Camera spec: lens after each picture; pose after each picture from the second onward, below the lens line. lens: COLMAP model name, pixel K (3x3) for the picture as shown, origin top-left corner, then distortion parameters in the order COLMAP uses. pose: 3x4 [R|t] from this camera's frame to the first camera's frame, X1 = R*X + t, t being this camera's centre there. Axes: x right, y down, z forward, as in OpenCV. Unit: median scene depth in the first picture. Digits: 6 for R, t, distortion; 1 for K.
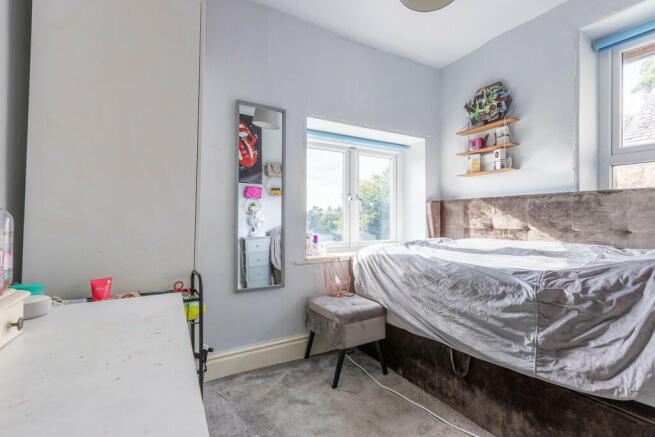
lens RADIAL K [[303.2, 0, 332.2], [0, 303.2, 214.9], [0, 0, 1]] dist [0.001310, -0.000043]
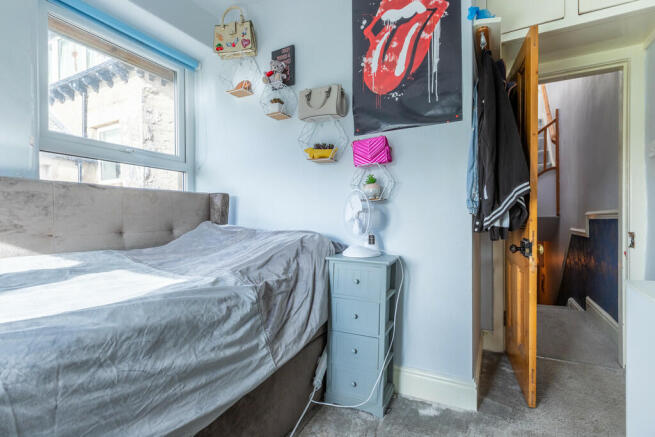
lens RADIAL K [[303.2, 0, 332.2], [0, 303.2, 214.9], [0, 0, 1]] dist [0.001310, -0.000043]
pose [[-0.520416, 0.001960, 0.853911, -0.265235], [-0.002059, 0.999992, -0.003551, 0.008201], [-0.853910, -0.003606, -0.520408, 1.187342]]
